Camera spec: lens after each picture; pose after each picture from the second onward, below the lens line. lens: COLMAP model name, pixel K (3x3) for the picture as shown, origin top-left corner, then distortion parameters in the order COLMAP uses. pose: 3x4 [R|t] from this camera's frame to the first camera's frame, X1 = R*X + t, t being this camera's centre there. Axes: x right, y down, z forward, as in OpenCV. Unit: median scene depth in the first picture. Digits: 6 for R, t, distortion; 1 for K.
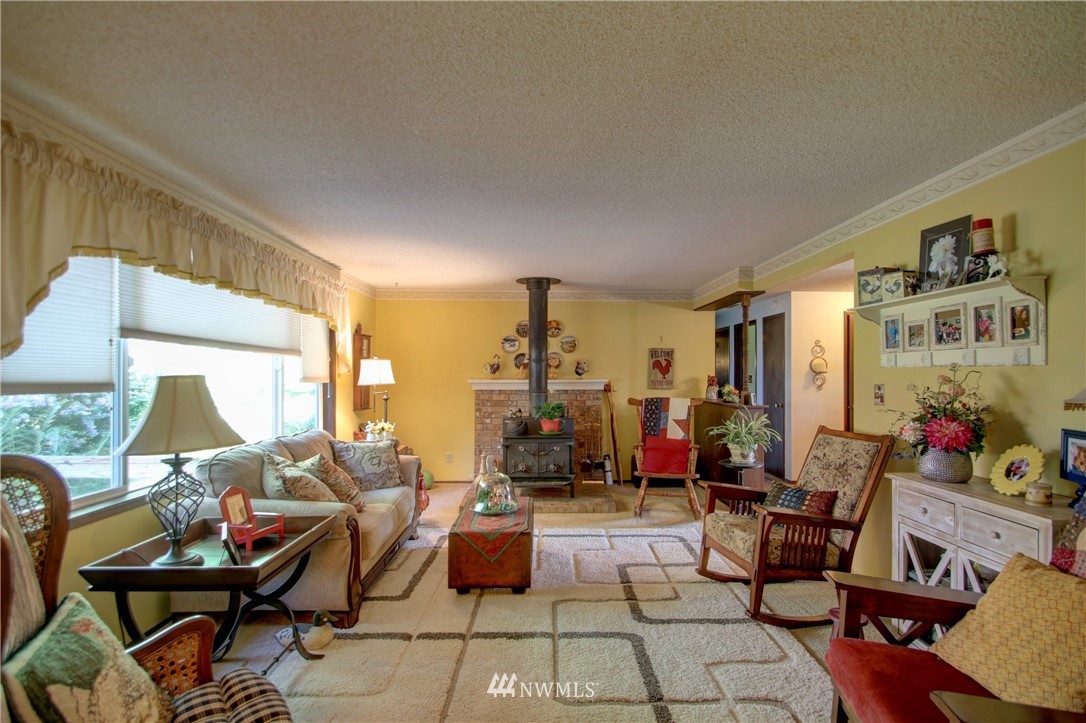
lens RADIAL K [[510.3, 0, 550.7], [0, 510.3, 373.0], [0, 0, 1]] dist [0.021101, -0.021133]
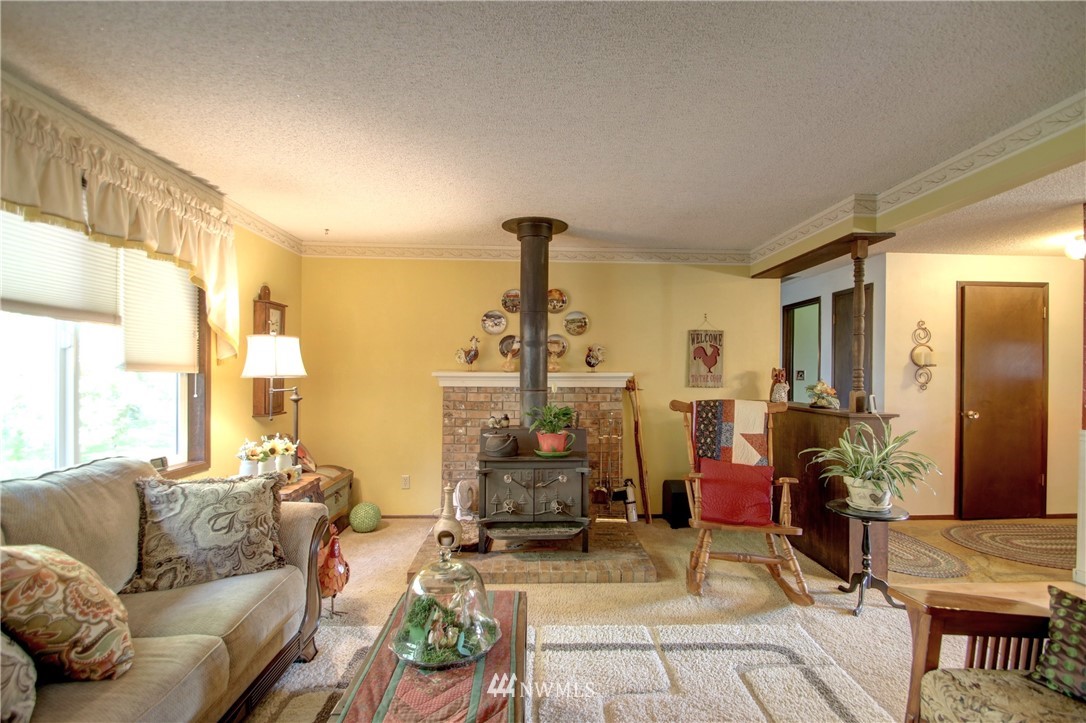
lens RADIAL K [[510.3, 0, 550.7], [0, 510.3, 373.0], [0, 0, 1]] dist [0.021101, -0.021133]
pose [[0.999838, 0.006714, 0.016727, -0.013394], [-0.006785, 0.999968, 0.004191, 0.011400], [-0.016698, -0.004304, 0.999851, 0.325007]]
